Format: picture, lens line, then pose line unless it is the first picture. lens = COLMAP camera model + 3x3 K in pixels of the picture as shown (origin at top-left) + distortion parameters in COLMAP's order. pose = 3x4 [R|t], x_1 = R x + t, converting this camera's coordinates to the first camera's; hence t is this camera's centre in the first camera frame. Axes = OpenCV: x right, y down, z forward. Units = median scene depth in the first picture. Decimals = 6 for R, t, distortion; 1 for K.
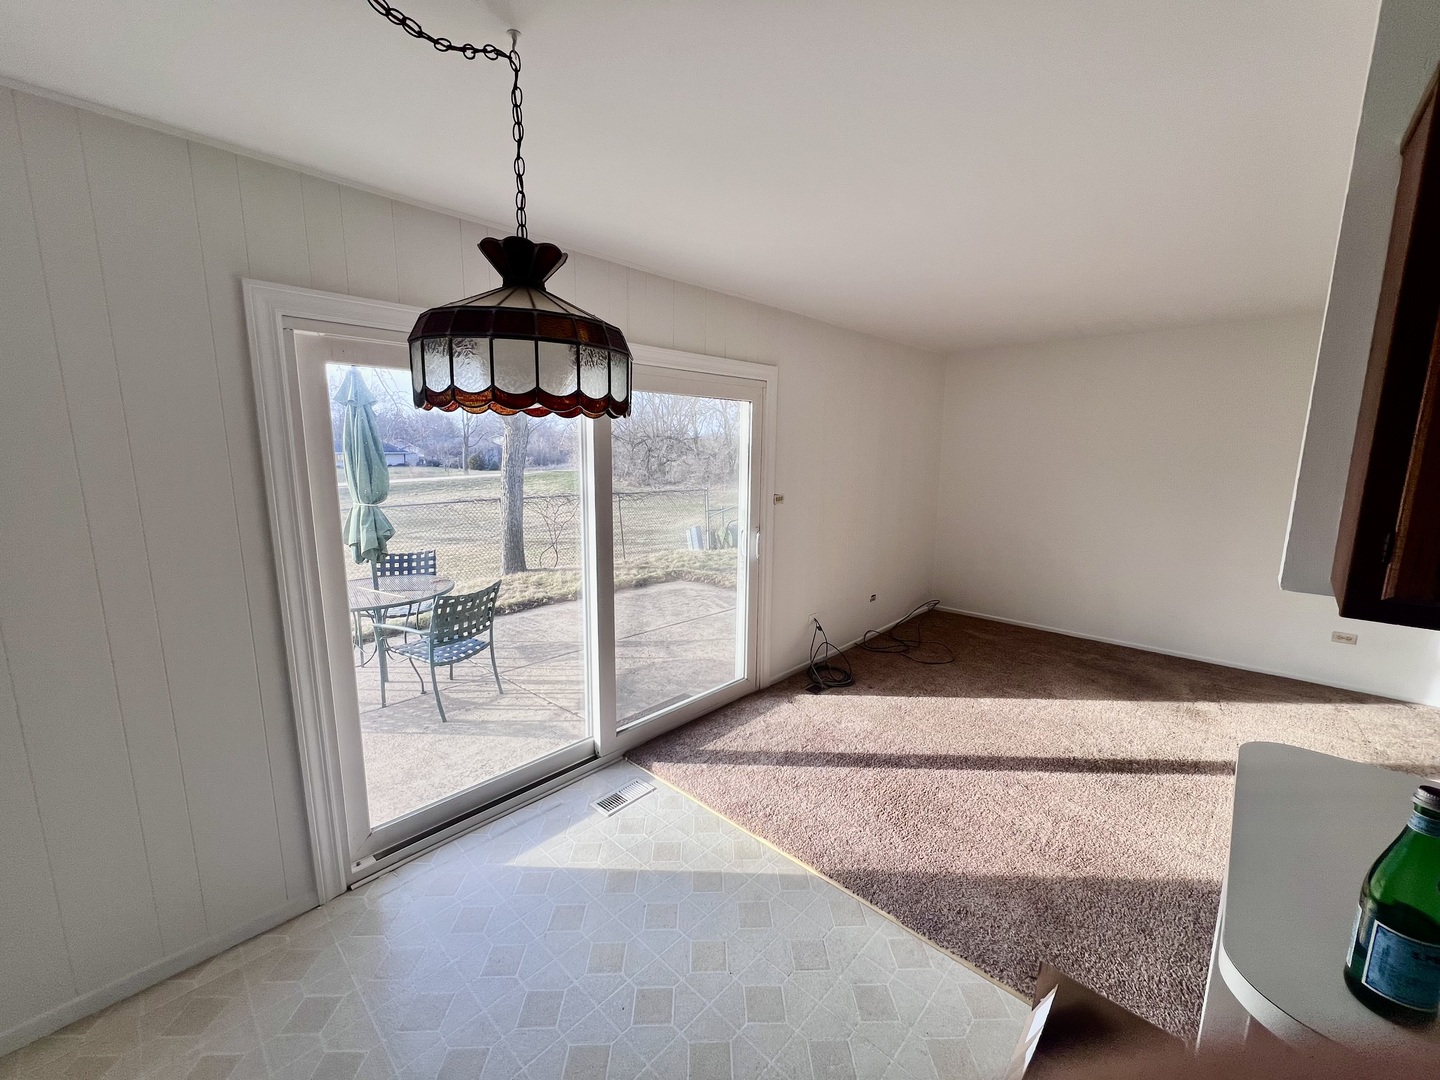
lens RADIAL K [[577.1, 0, 720.0], [0, 577.1, 540.0], [0, 0, 1]] dist [0.000673, 0.000127]
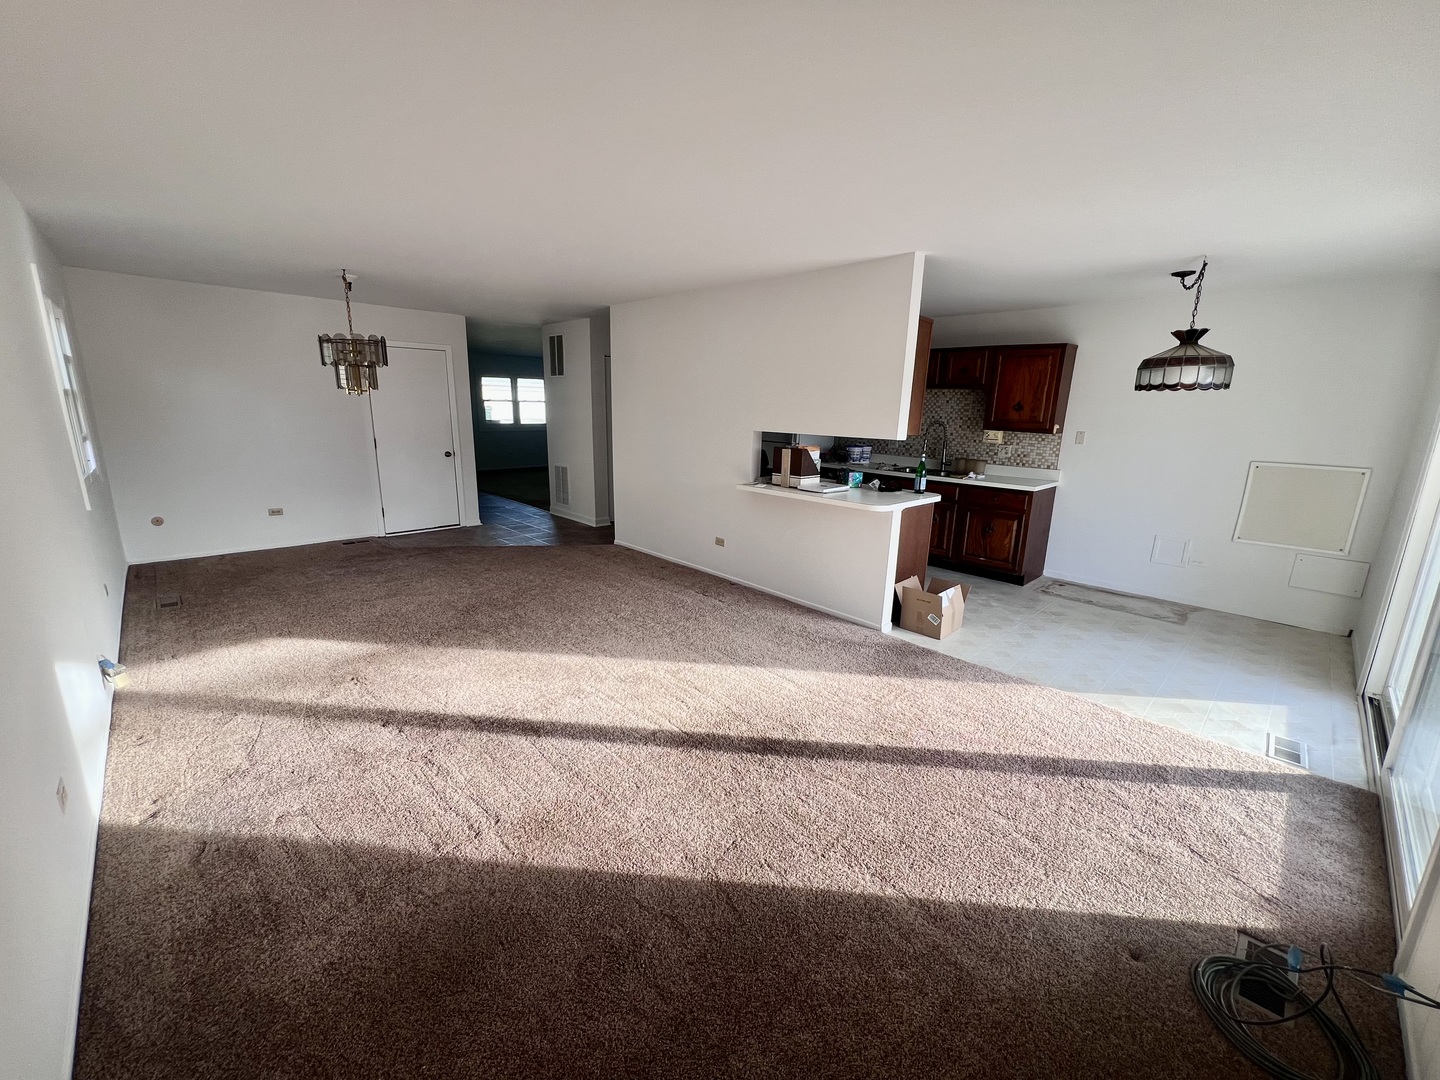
lens RADIAL K [[571.0, 0, 720.0], [0, 571.0, 540.0], [0, 0, 1]] dist [0.000574, 0.000253]
pose [[-0.998369, -0.038582, 0.042079, 0.609304], [-0.019714, 0.924722, 0.380132, -0.199328], [-0.053578, 0.378683, -0.923974, 1.395915]]
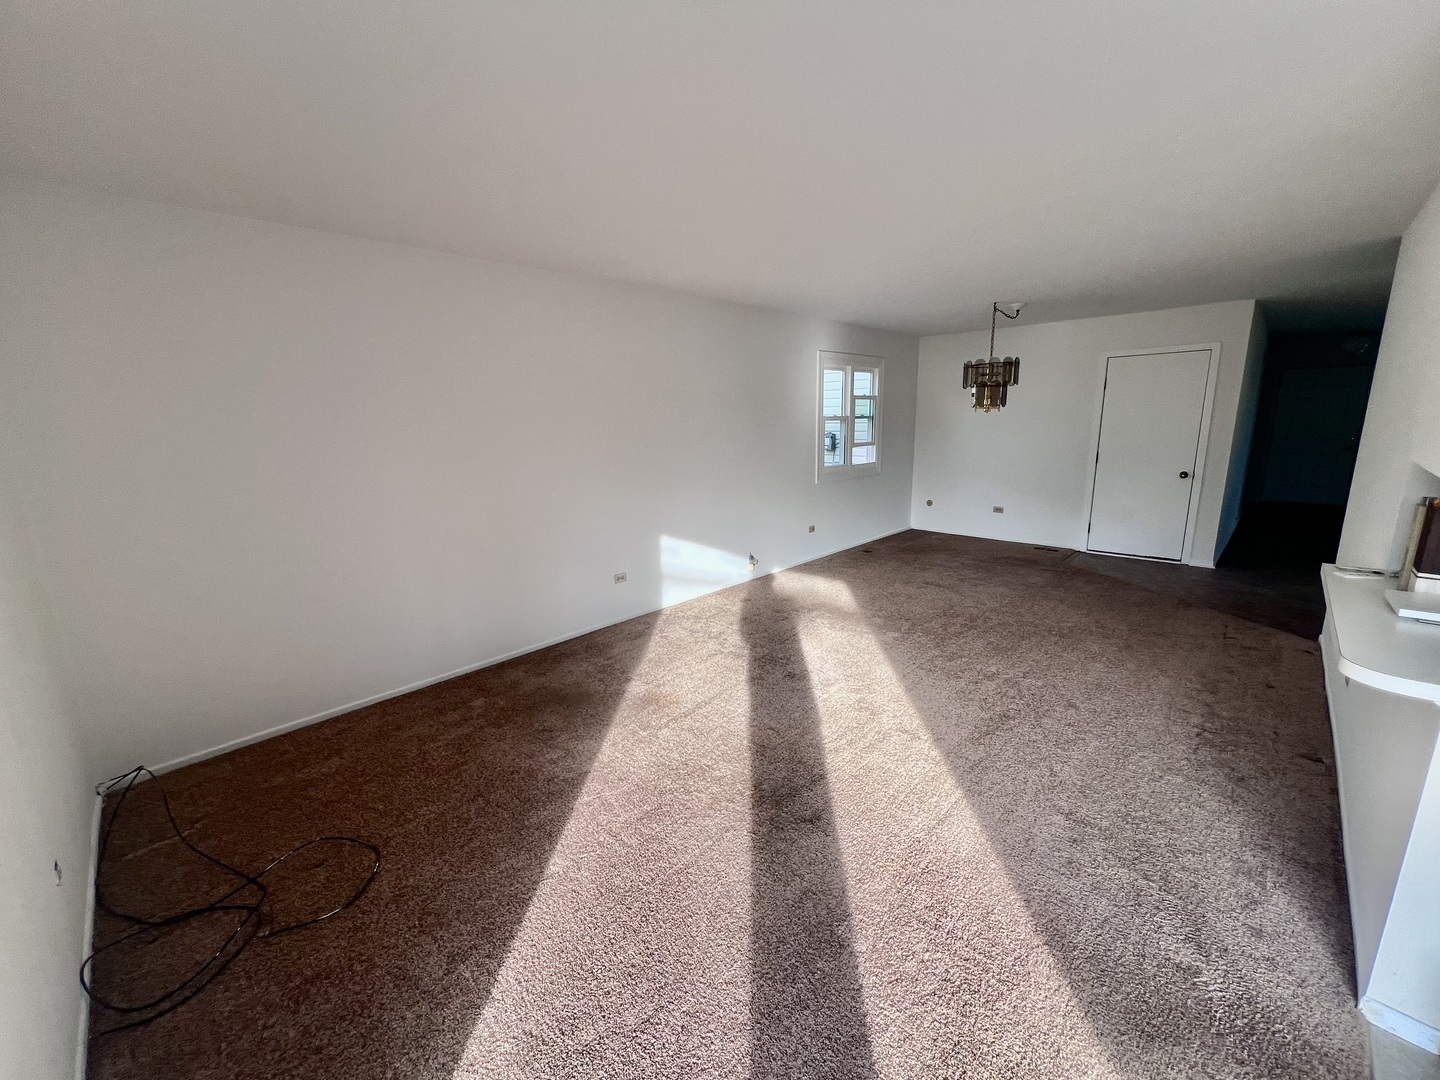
lens RADIAL K [[577.1, 0, 720.0], [0, 577.1, 540.0], [0, 0, 1]] dist [0.000673, 0.000127]
pose [[0.014160, -0.211832, 0.977204, -0.010324], [0.179017, 0.962048, 0.205953, -0.107660], [-0.983744, 0.172020, 0.051544, 0.788690]]
